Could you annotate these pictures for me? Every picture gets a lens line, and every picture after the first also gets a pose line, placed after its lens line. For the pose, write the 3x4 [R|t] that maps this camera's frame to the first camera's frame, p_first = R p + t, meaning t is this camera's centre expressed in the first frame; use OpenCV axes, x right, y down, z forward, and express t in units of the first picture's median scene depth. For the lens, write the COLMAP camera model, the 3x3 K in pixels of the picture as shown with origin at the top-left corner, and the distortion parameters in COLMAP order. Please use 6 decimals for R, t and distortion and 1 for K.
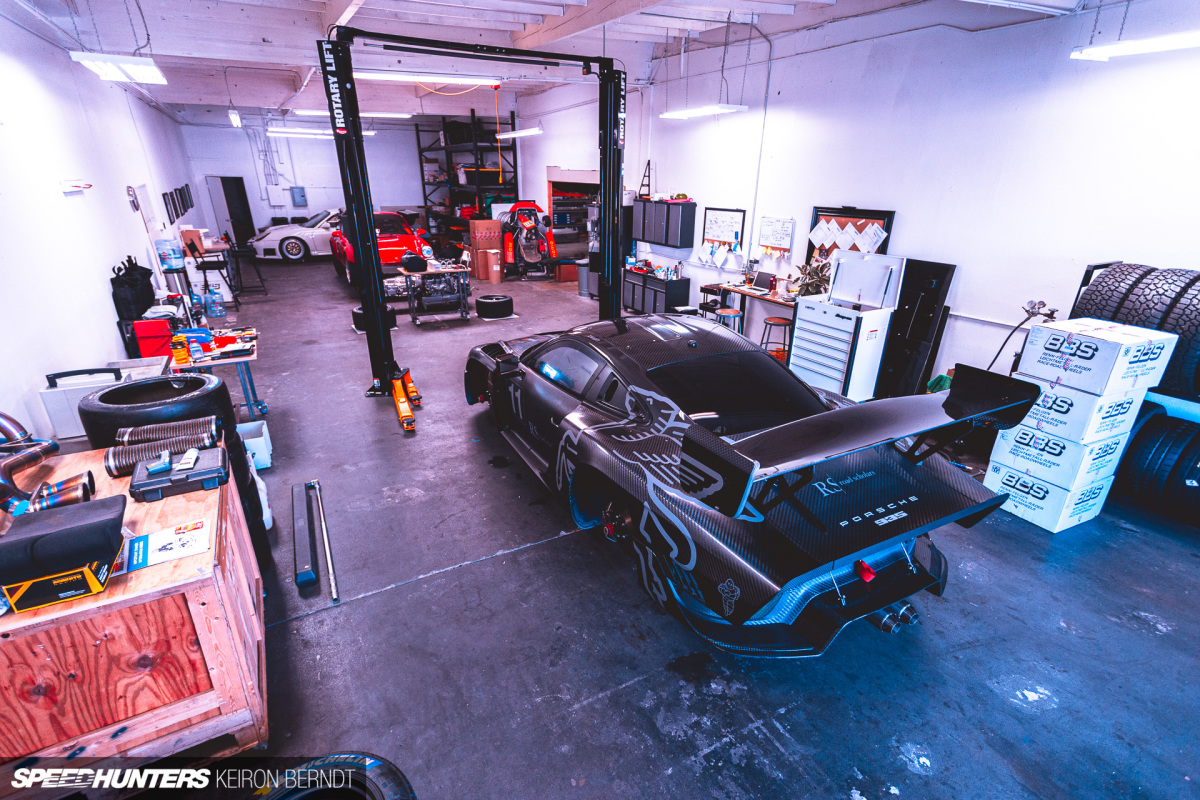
lens RADIAL K [[583.0, 0, 602.6], [0, 583.0, 424.2], [0, 0, 1]] dist [0.040081, -0.000171]
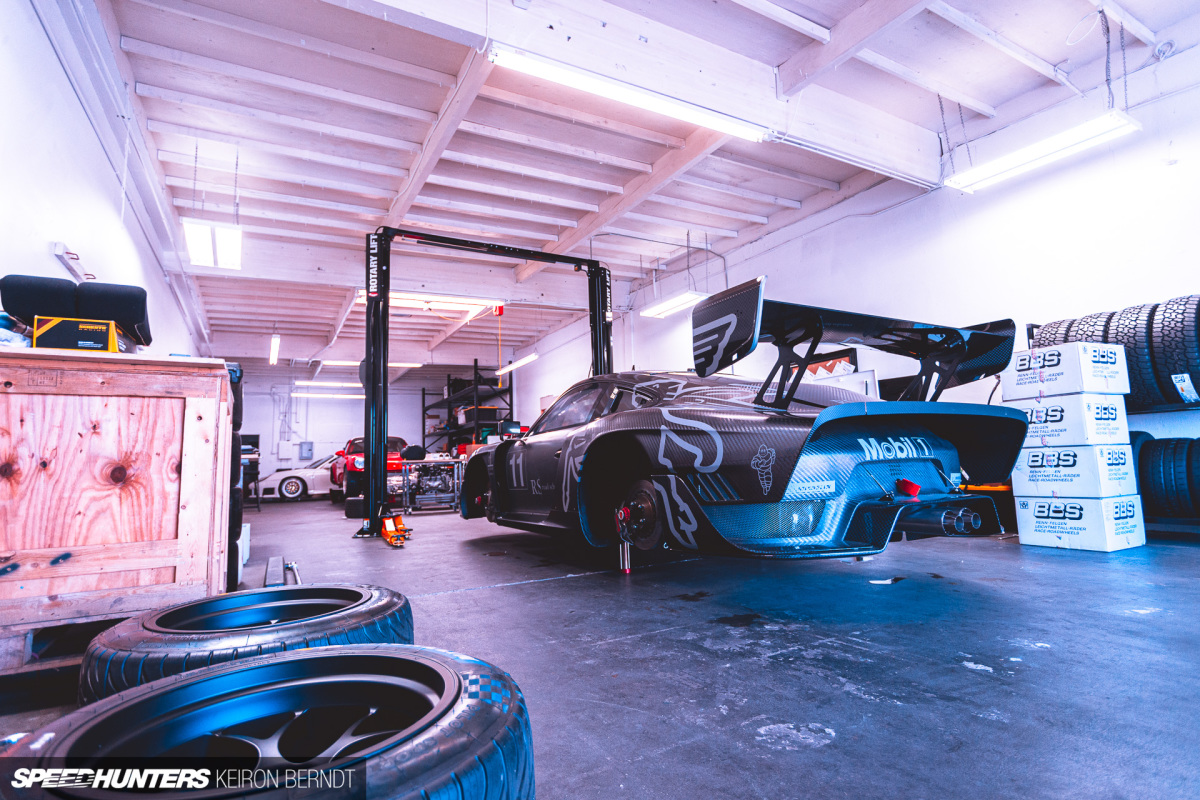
lens RADIAL K [[601.3, 0, 600.0], [0, 601.3, 400.0], [0, 0, 1]] dist [-0.008745, 0.001766]
pose [[0.998855, -0.041358, 0.024027, -0.022000], [0.047831, 0.864785, -0.499859, 0.259976], [-0.000105, 0.500436, 0.865774, 0.058315]]
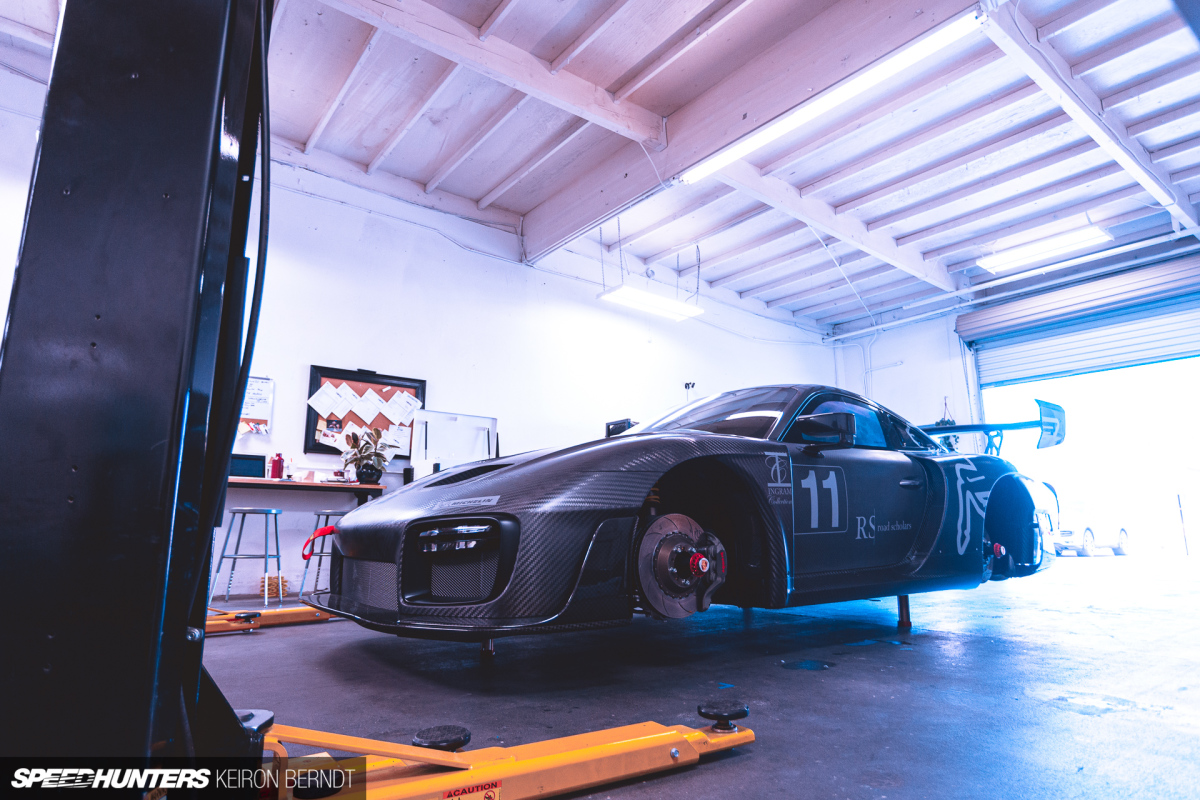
lens RADIAL K [[677.4, 0, 600.0], [0, 677.4, 400.0], [0, 0, 1]] dist [0.000878, 0.000065]
pose [[-0.141605, 0.176705, 0.974024, -0.550026], [0.397774, 0.911167, -0.107472, -0.101493], [-0.906490, 0.372223, -0.199314, 0.922190]]
